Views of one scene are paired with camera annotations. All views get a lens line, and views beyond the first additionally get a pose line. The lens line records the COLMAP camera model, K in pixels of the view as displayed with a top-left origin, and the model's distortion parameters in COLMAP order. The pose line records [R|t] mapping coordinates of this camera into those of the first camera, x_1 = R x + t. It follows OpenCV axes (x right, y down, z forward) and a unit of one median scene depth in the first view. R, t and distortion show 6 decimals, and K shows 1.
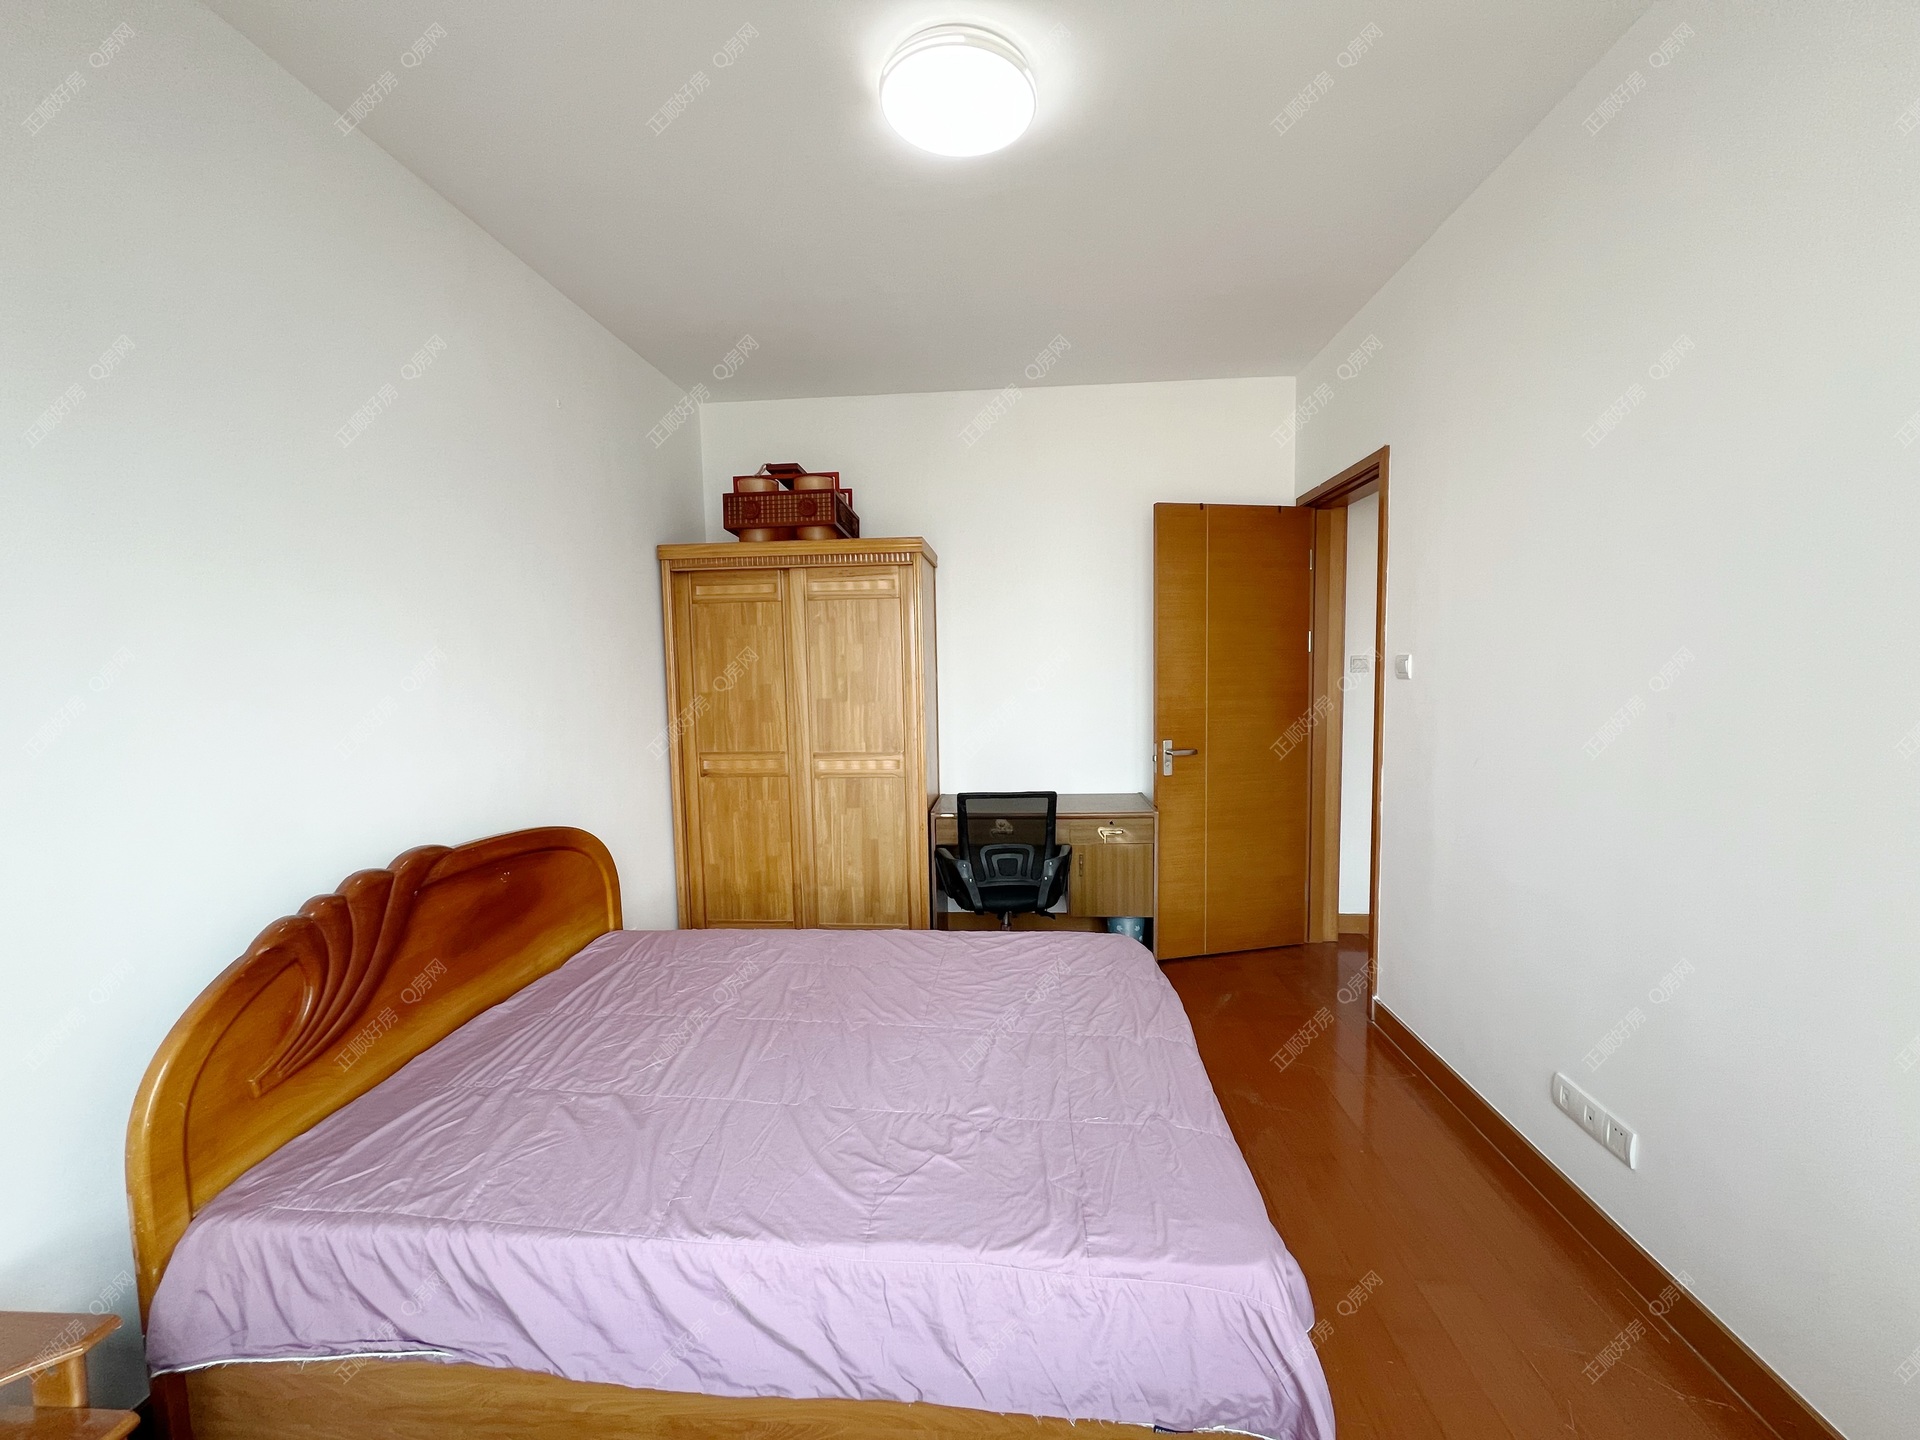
lens RADIAL K [[772.2, 0, 964.7], [0, 772.2, 722.3], [0, 0, 1]] dist [-0.000530, -0.000905]
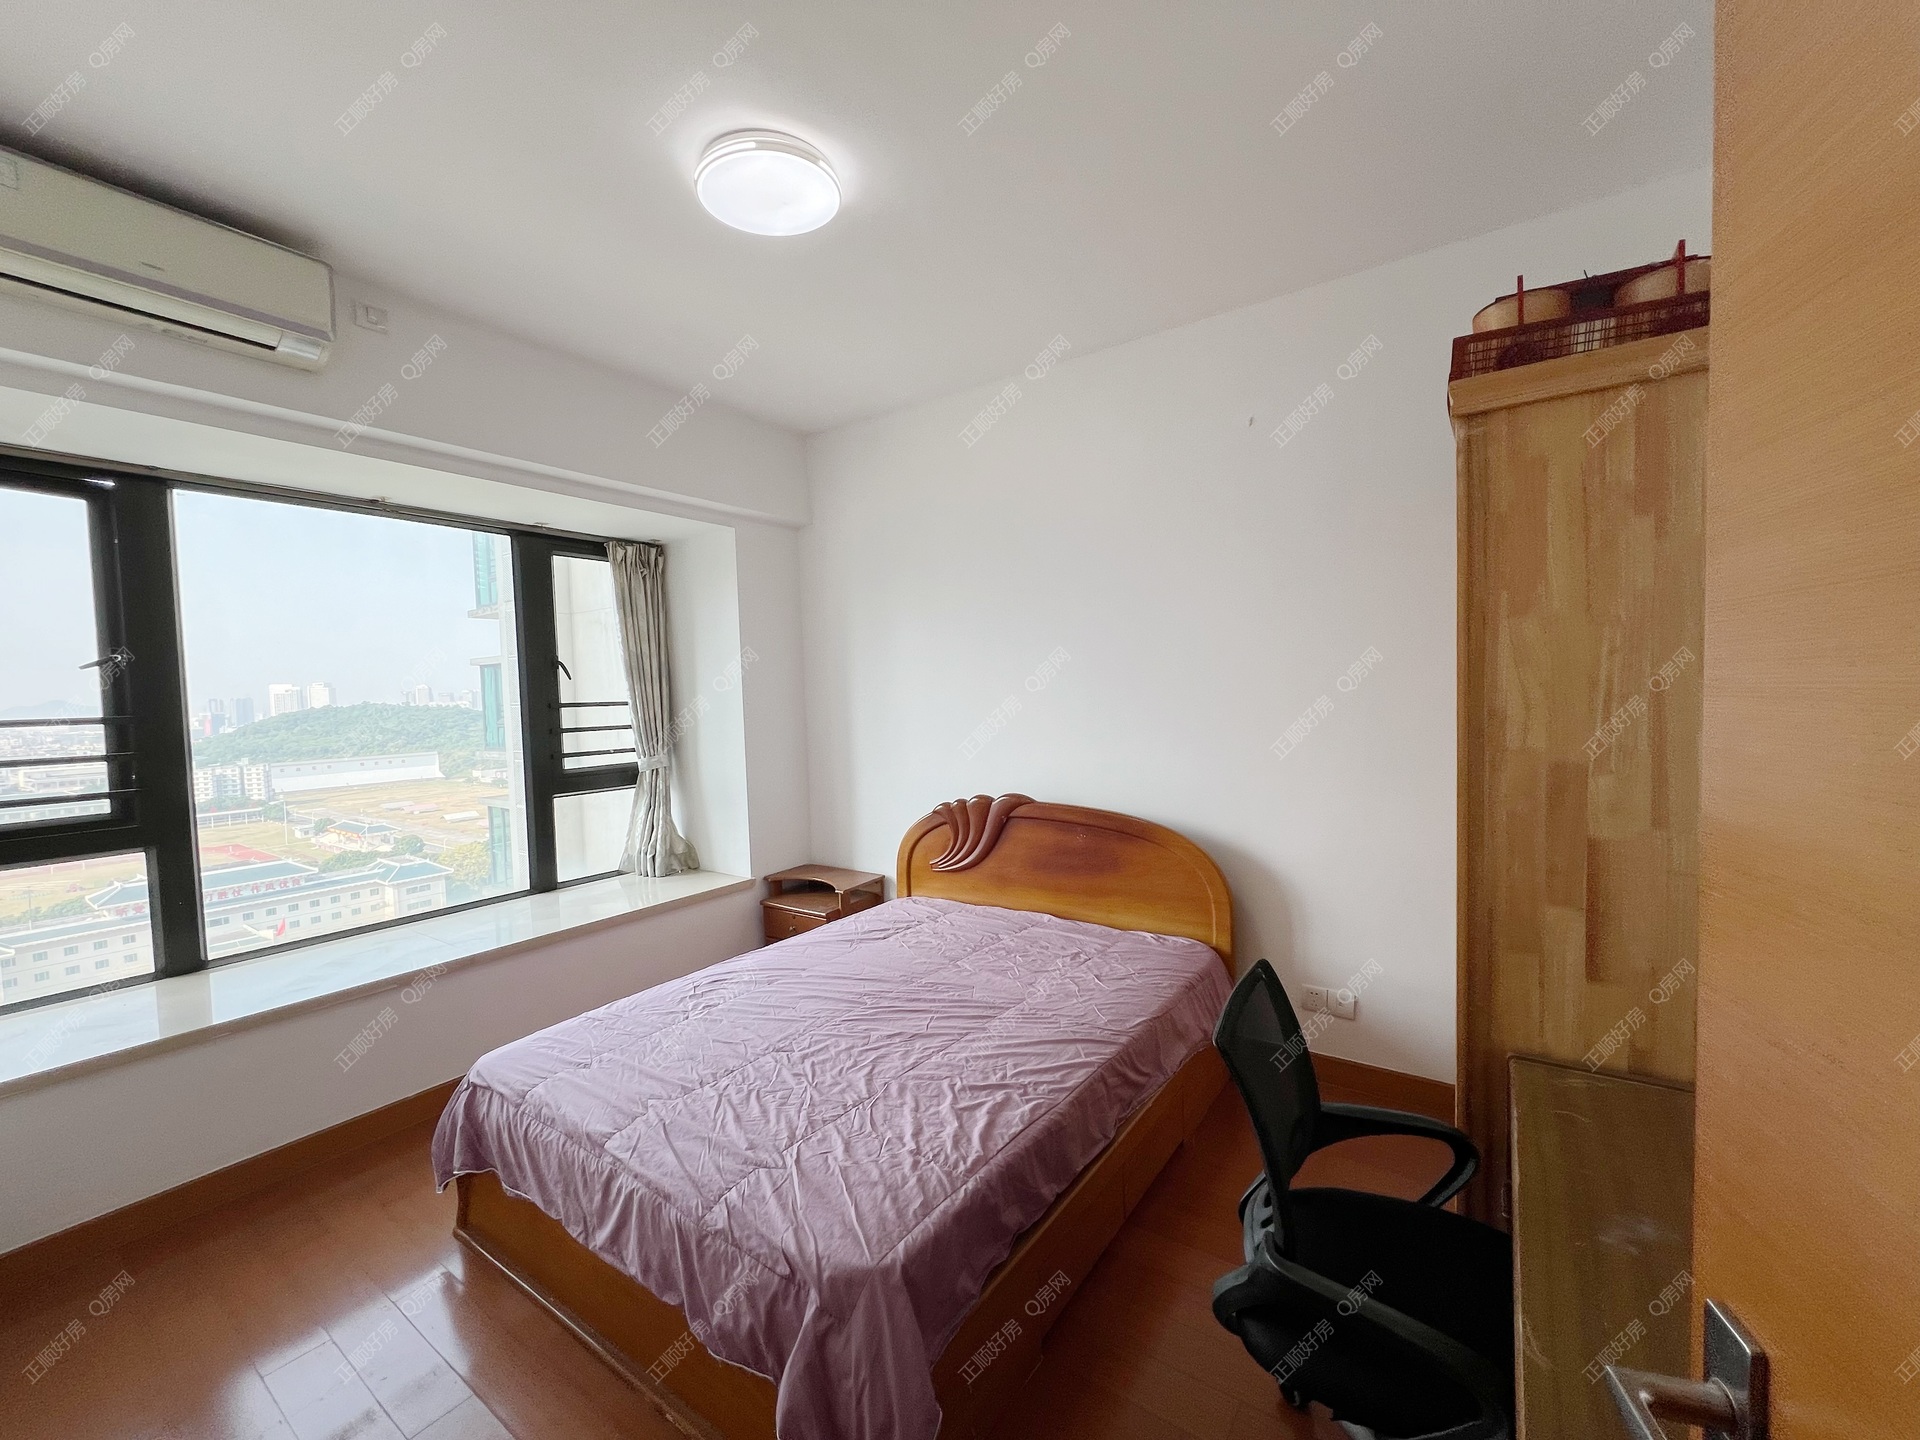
lens RADIAL K [[772.2, 0, 969.7], [0, 772.2, 721.8], [0, 0, 1]] dist [-0.000530, -0.000905]
pose [[-0.510205, 0.067707, -0.857384, 0.685528], [-0.026931, 0.995150, 0.094612, -0.133513], [0.859631, 0.071362, -0.505907, 1.511688]]
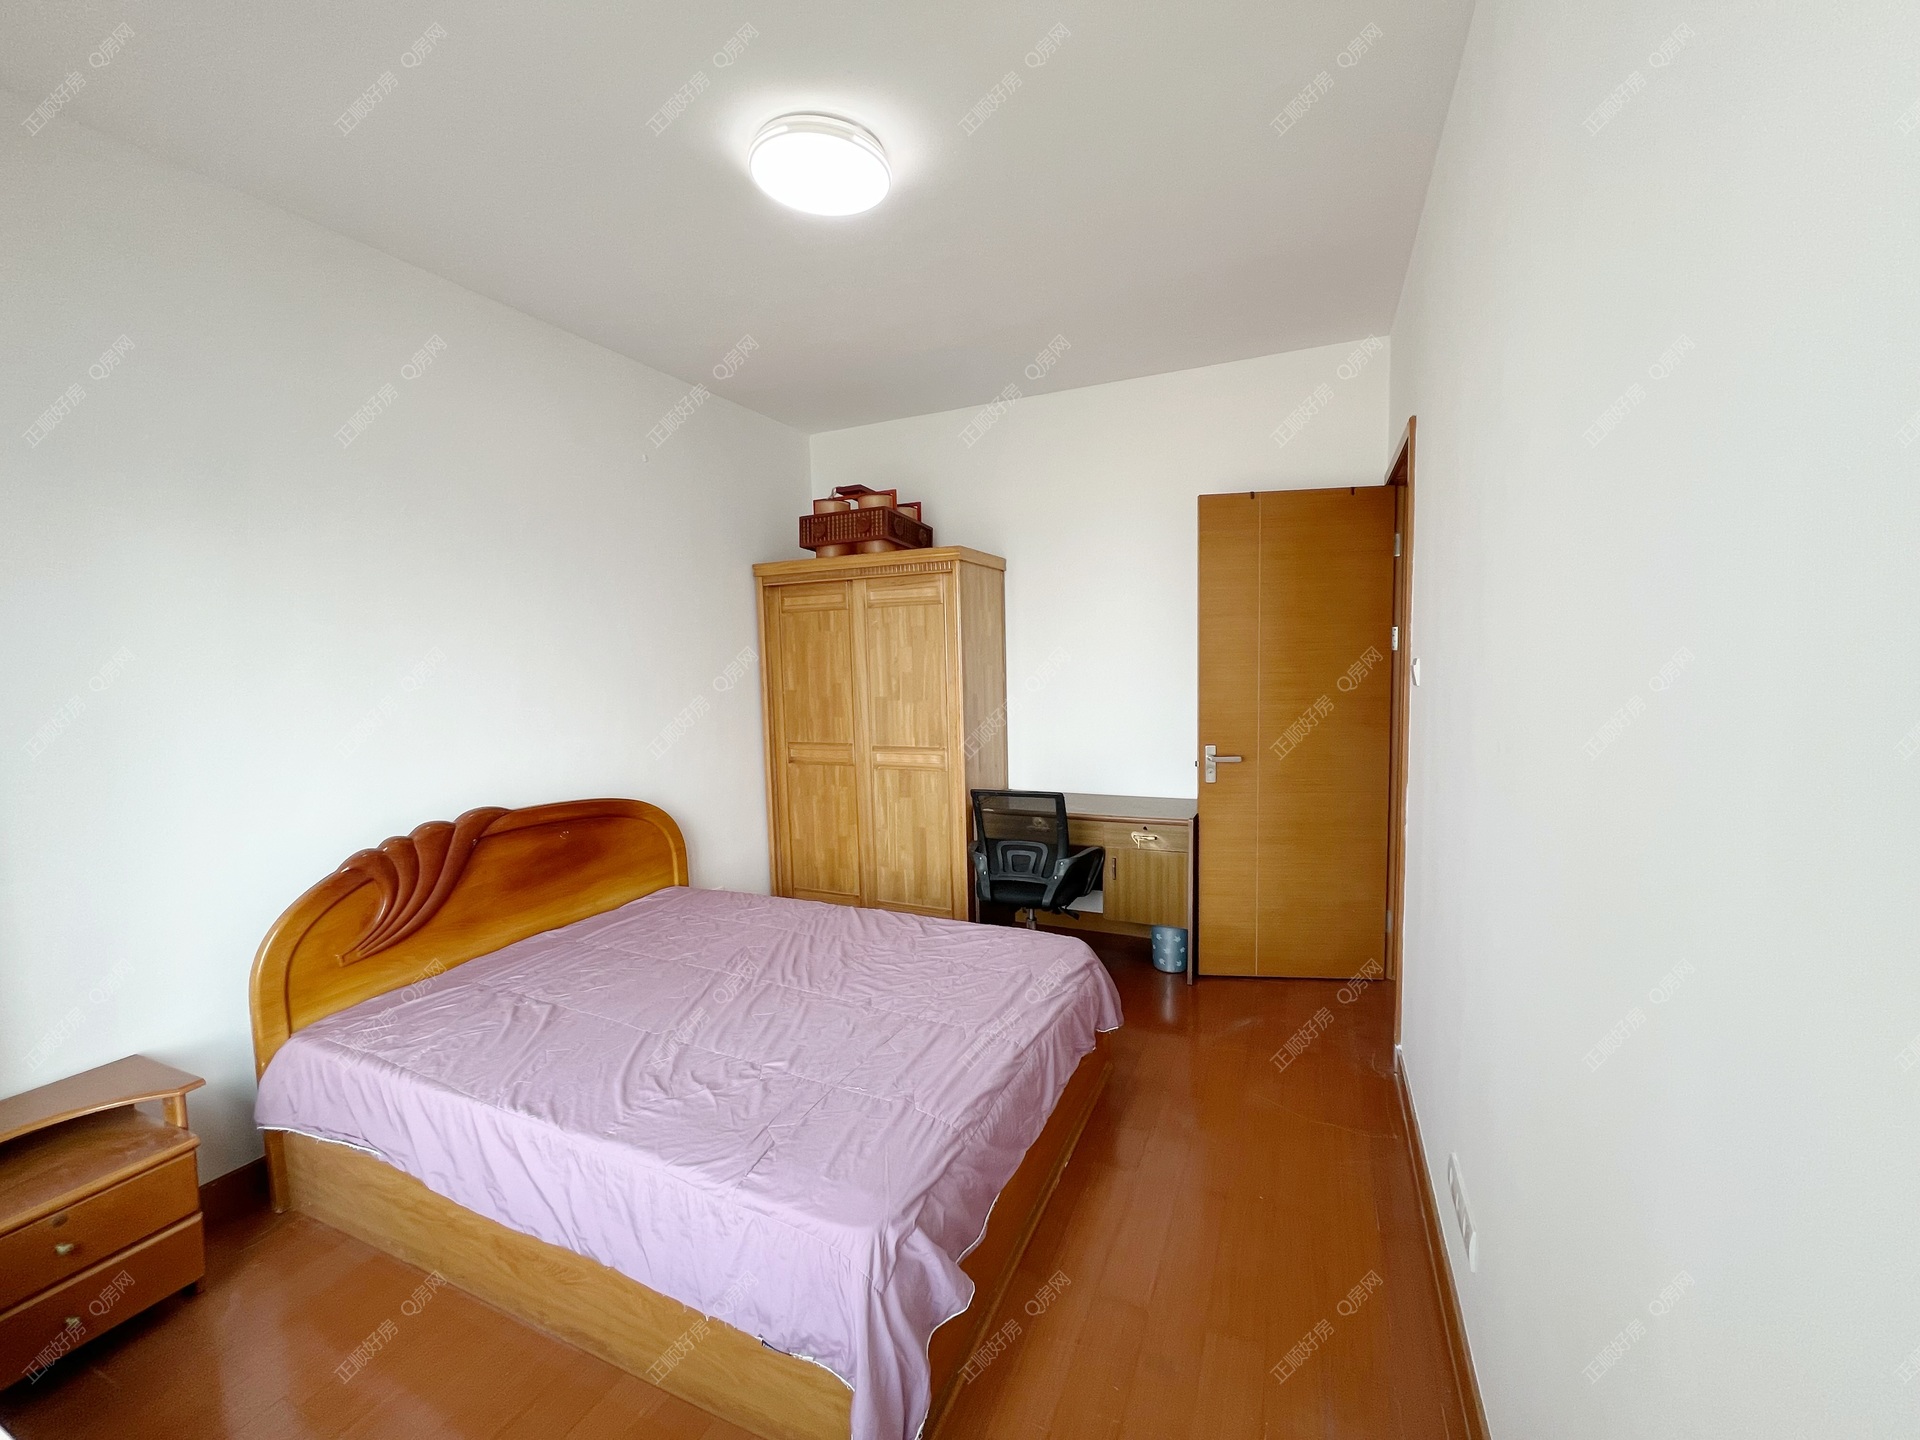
lens RADIAL K [[772.2, 0, 963.0], [0, 772.2, 721.9], [0, 0, 1]] dist [-0.000530, -0.000905]
pose [[0.938414, 0.023442, -0.344718, 0.479764], [-0.018598, 0.999676, 0.017354, -0.025677], [0.345013, -0.009875, 0.938546, 0.009942]]
